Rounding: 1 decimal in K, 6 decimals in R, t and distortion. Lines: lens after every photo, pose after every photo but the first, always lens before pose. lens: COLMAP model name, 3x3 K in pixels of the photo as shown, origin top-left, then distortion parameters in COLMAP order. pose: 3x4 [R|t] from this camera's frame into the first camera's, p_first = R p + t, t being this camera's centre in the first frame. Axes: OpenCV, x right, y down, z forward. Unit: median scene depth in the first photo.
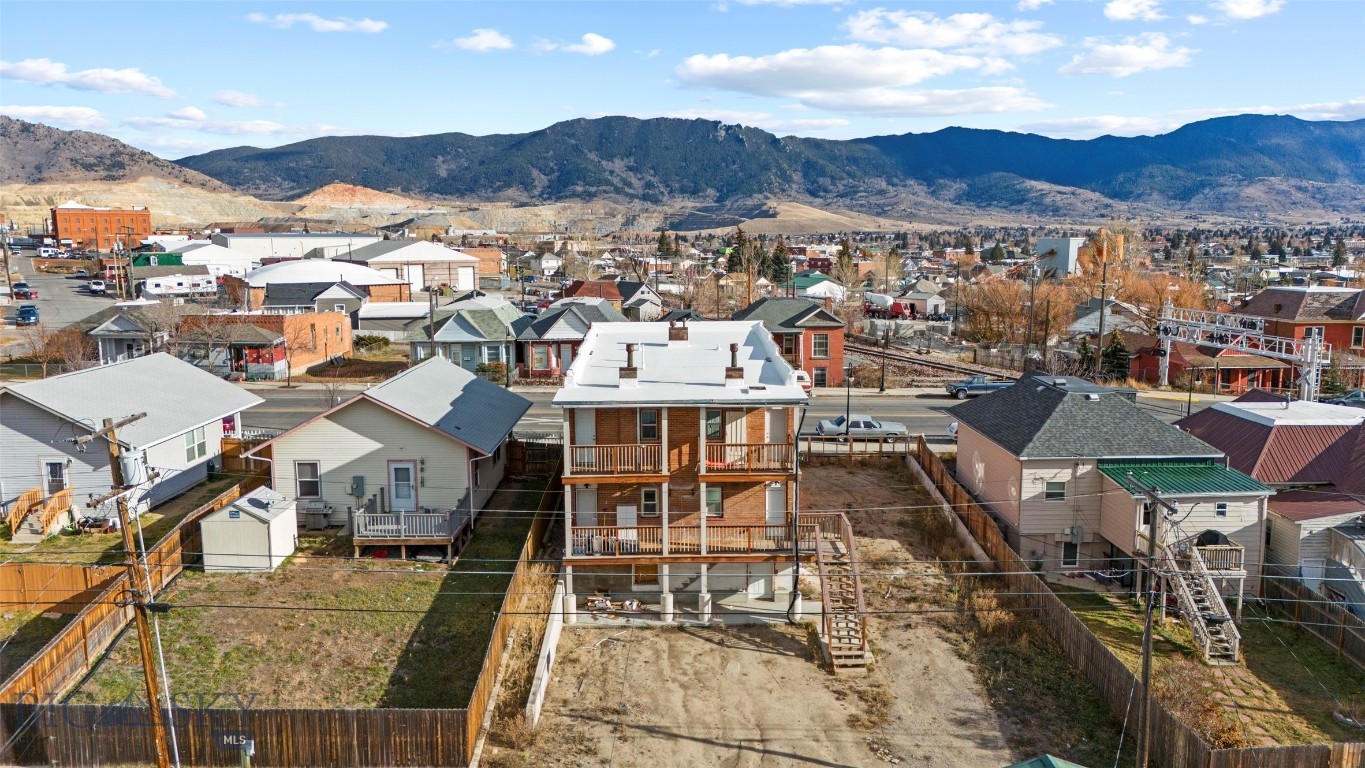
lens RADIAL K [[992.7, 0, 684.3], [0, 992.7, 397.0], [0, 0, 1]] dist [0.053177, -0.063534]
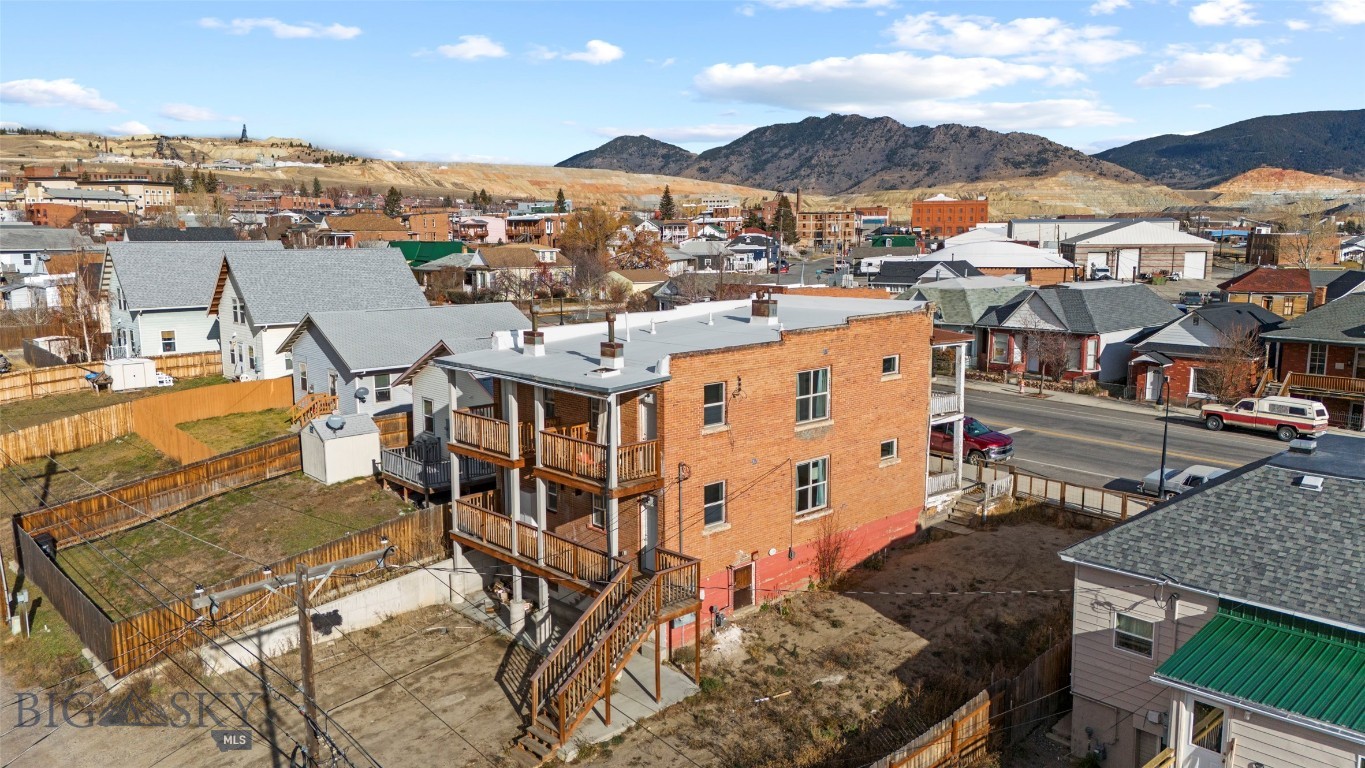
lens RADIAL K [[992.5, 0, 687.5], [0, 992.5, 387.1], [0, 0, 1]] dist [0.086764, -0.093244]
pose [[0.666286, 0.116071, -0.736607, 0.596084], [-0.117193, 0.991835, 0.050284, -0.036574], [0.736429, 0.052822, 0.674449, 0.455237]]
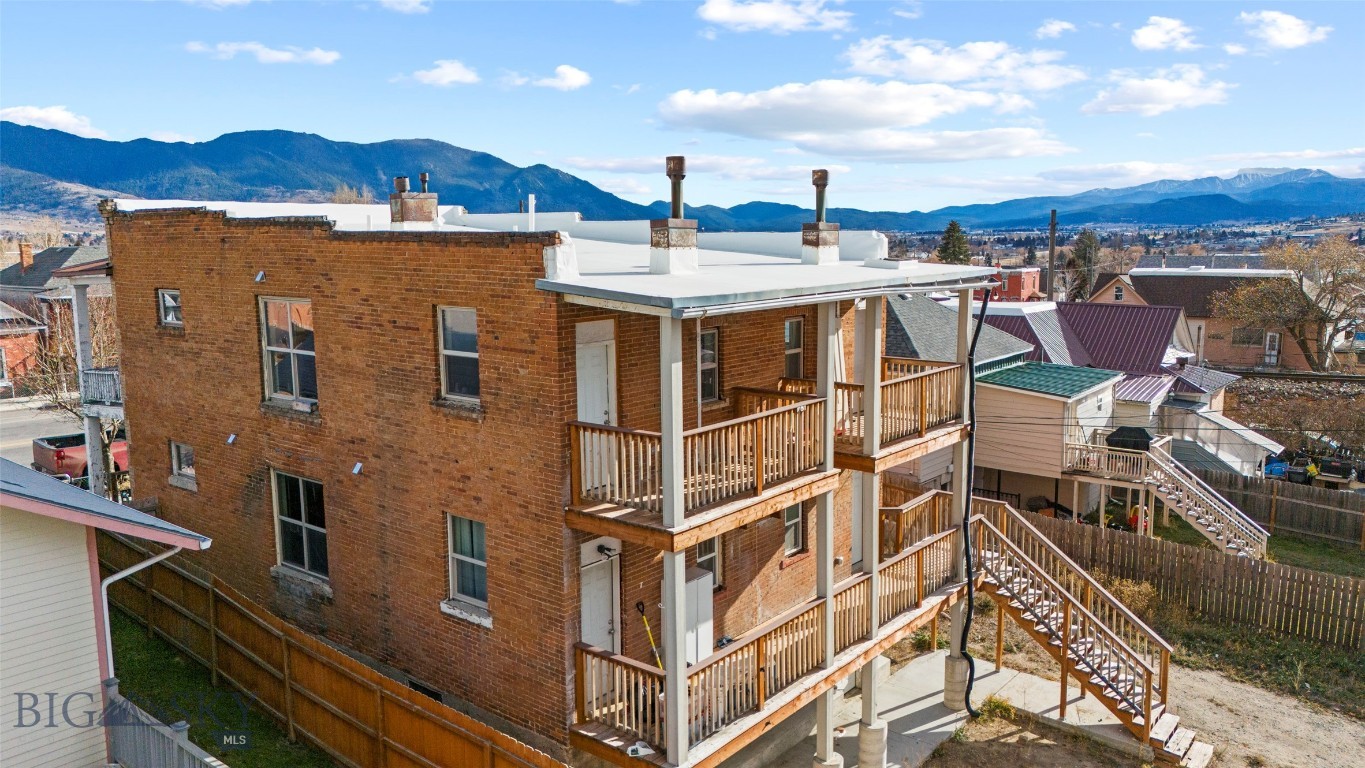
lens RADIAL K [[992.5, 0, 687.5], [0, 992.5, 387.1], [0, 0, 1]] dist [0.086764, -0.093244]
pose [[0.641638, -0.114995, 0.758338, -0.311334], [0.129207, 0.990773, 0.040918, 0.017073], [-0.756046, 0.071728, 0.650576, 0.659988]]
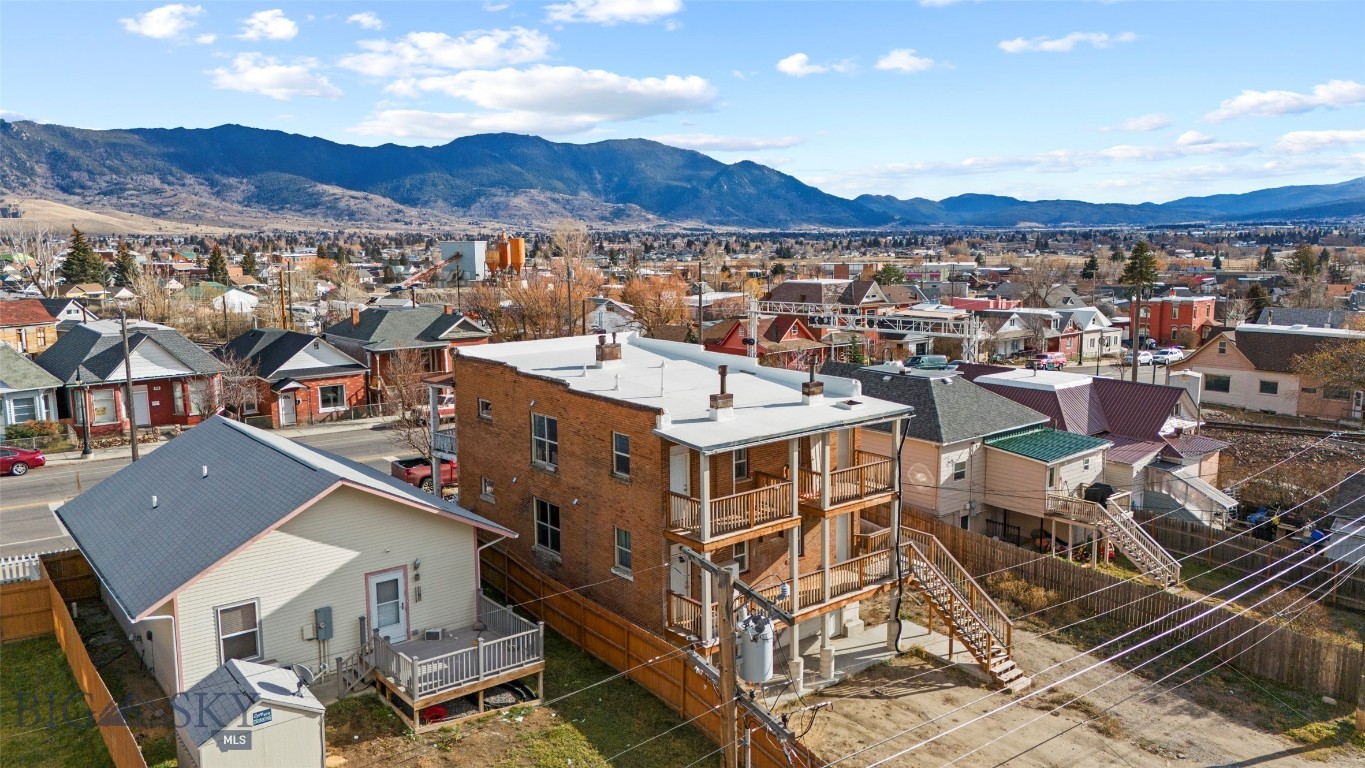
lens RADIAL K [[992.5, 0, 687.5], [0, 992.5, 387.1], [0, 0, 1]] dist [0.086764, -0.093244]
pose [[0.782023, -0.096914, 0.615668, -0.510274], [0.105686, 0.994151, 0.022250, -0.050156], [-0.614223, 0.047667, 0.787691, 0.330655]]
